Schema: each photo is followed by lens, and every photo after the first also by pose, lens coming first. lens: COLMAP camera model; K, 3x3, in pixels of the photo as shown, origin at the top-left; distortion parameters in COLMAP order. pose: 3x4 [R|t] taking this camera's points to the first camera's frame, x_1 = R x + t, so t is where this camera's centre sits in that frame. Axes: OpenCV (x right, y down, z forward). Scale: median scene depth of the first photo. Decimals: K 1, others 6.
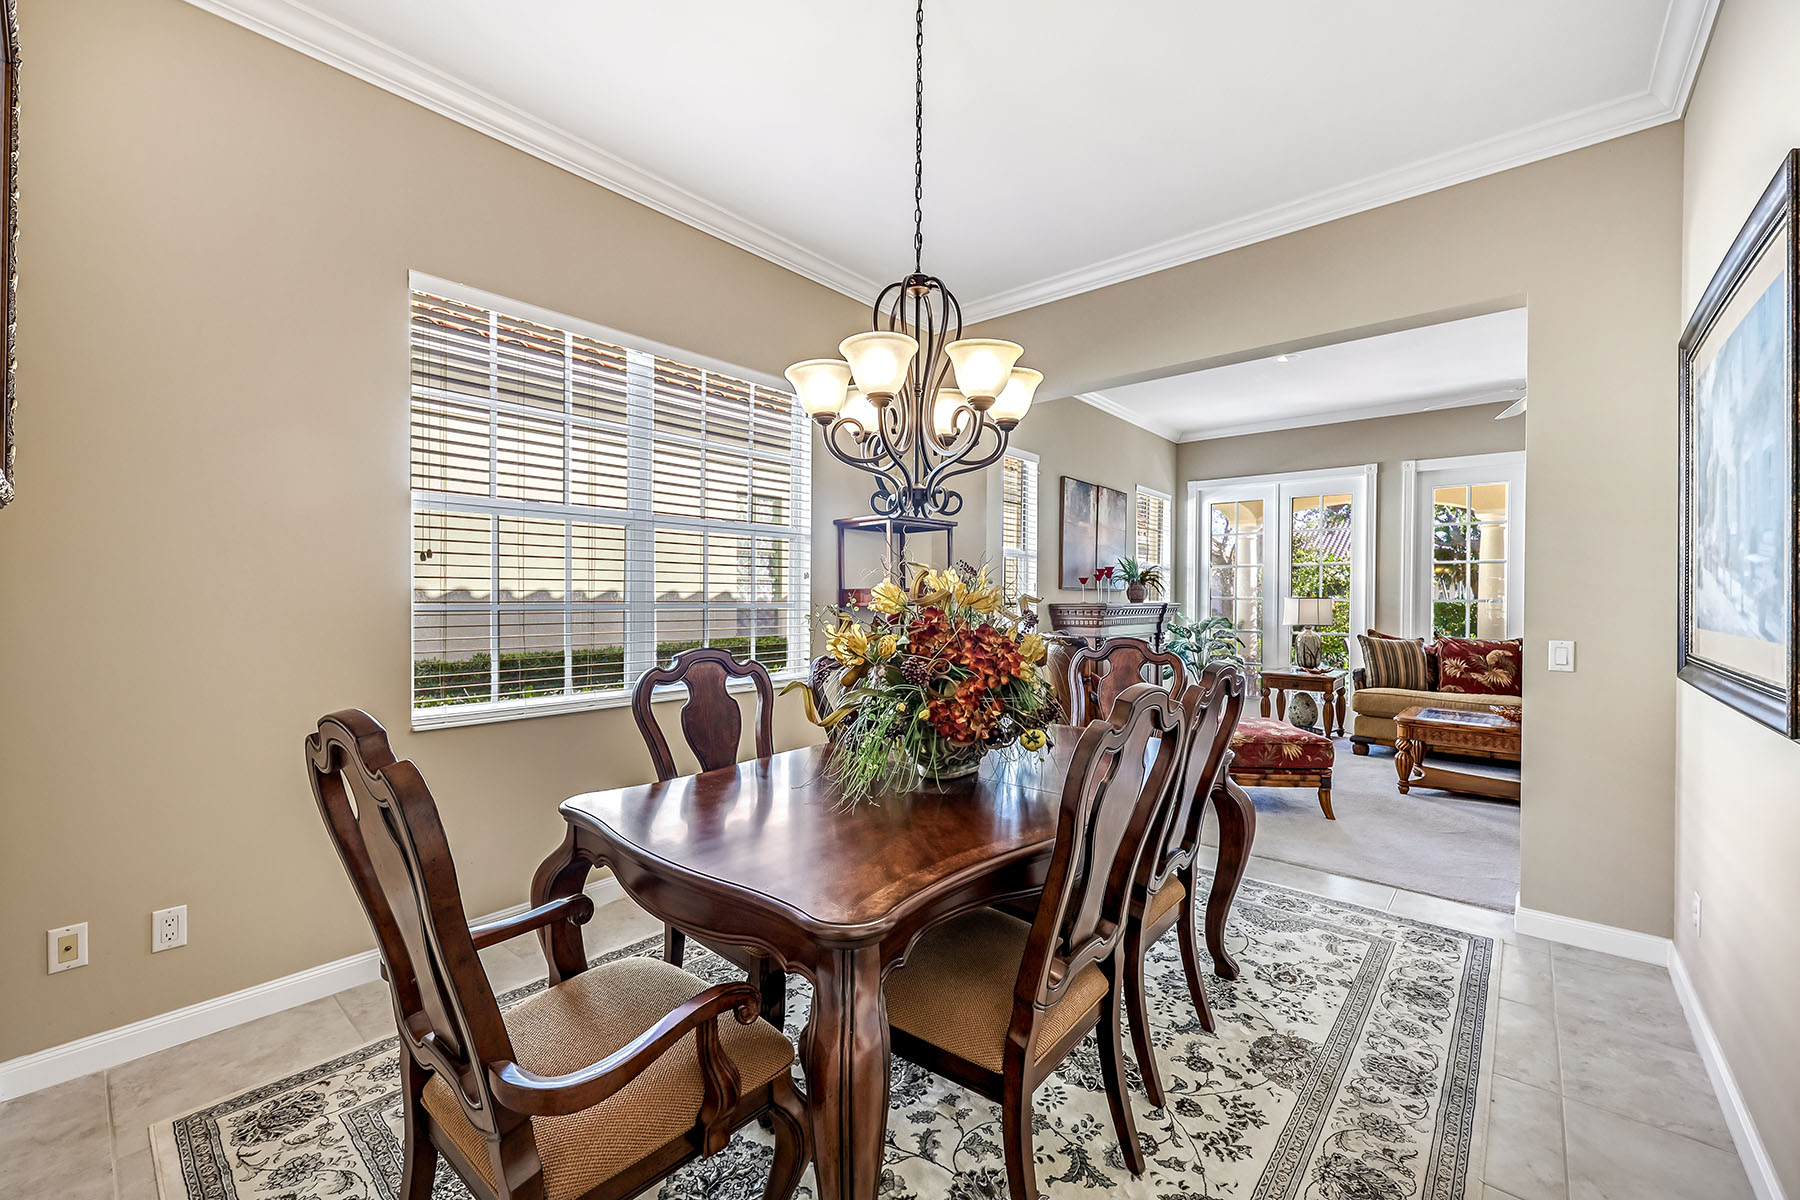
lens RADIAL K [[738.9, 0, 898.7], [0, 738.9, 600.7], [0, 0, 1]] dist [-0.000718, -0.000005]
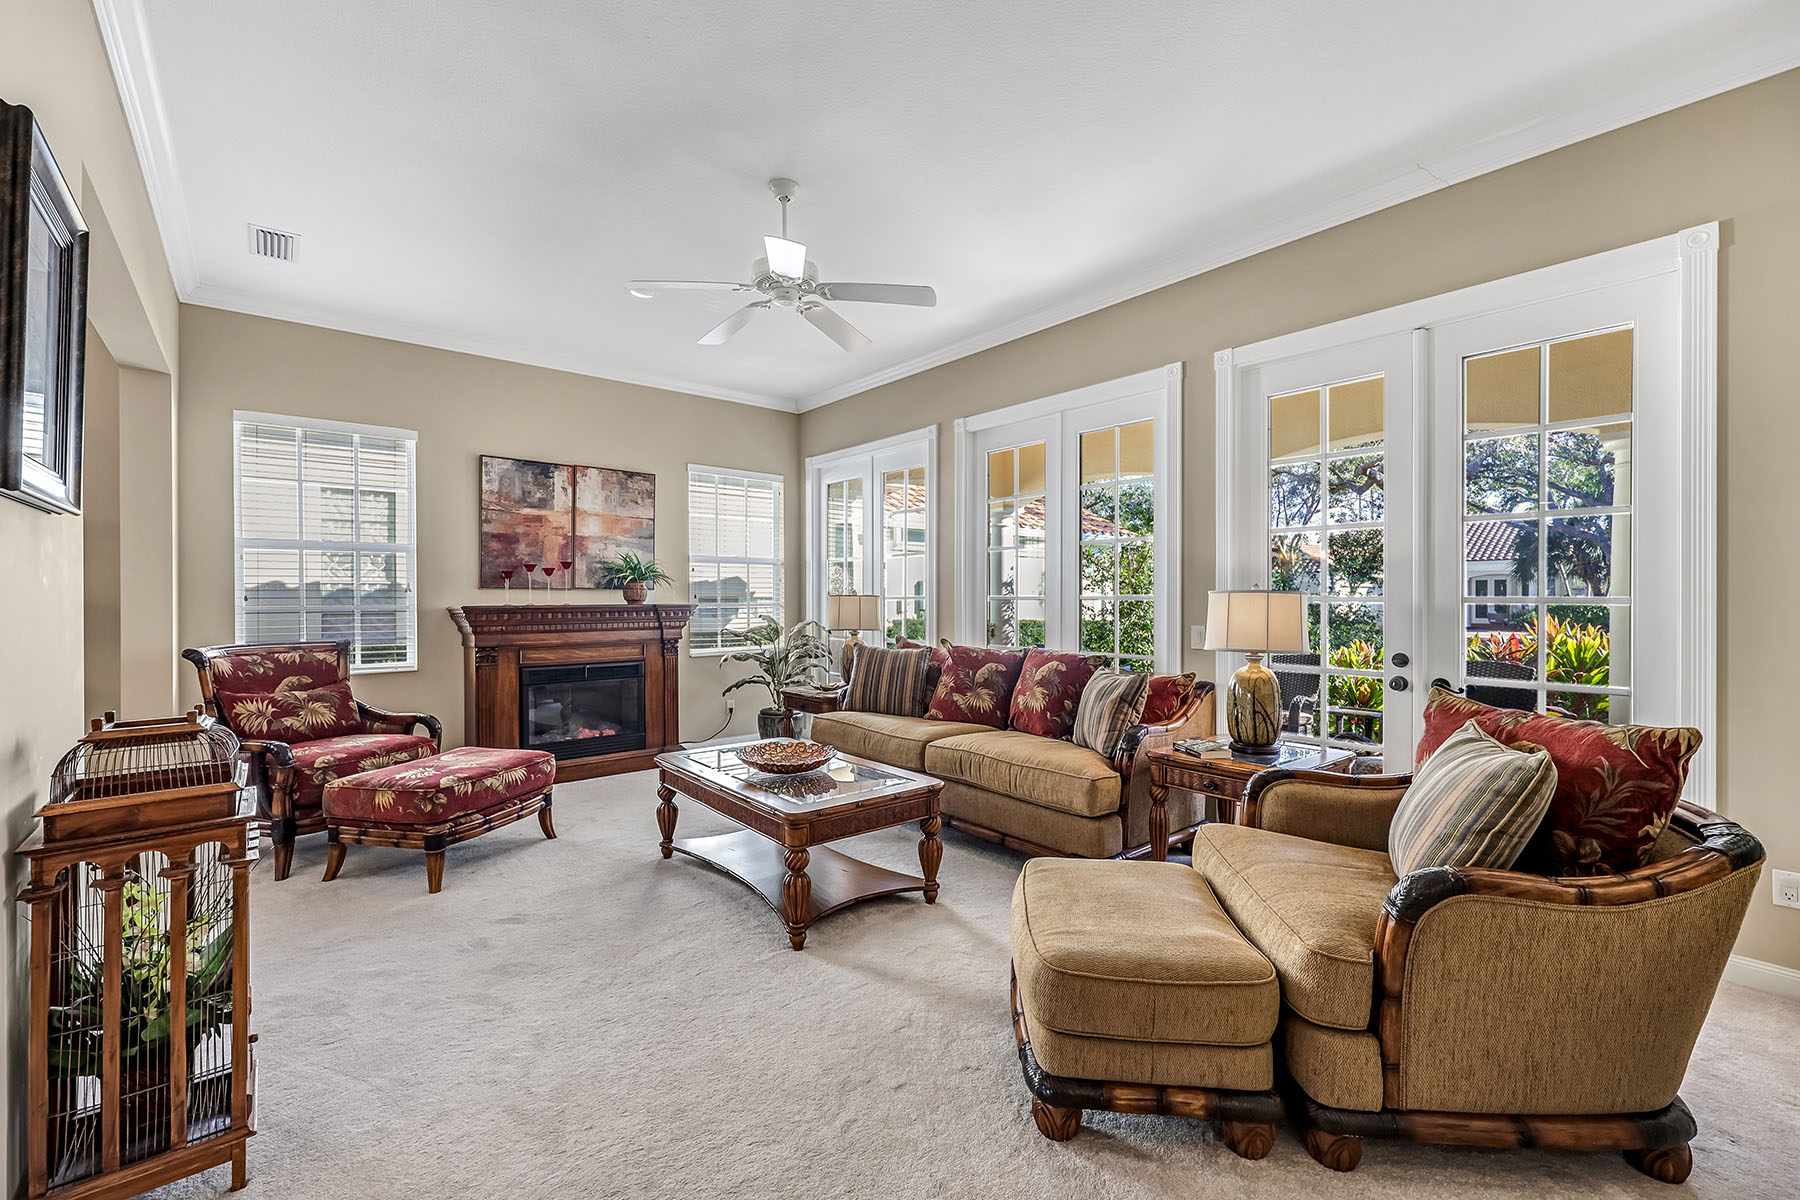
lens RADIAL K [[738.9, 0, 898.7], [0, 738.9, 600.7], [0, 0, 1]] dist [-0.000718, -0.000005]
pose [[0.985034, -0.009897, -0.172075, 0.762691], [0.009742, 0.999951, -0.001747, 0.003617], [0.172084, 0.000044, 0.985082, 0.222291]]
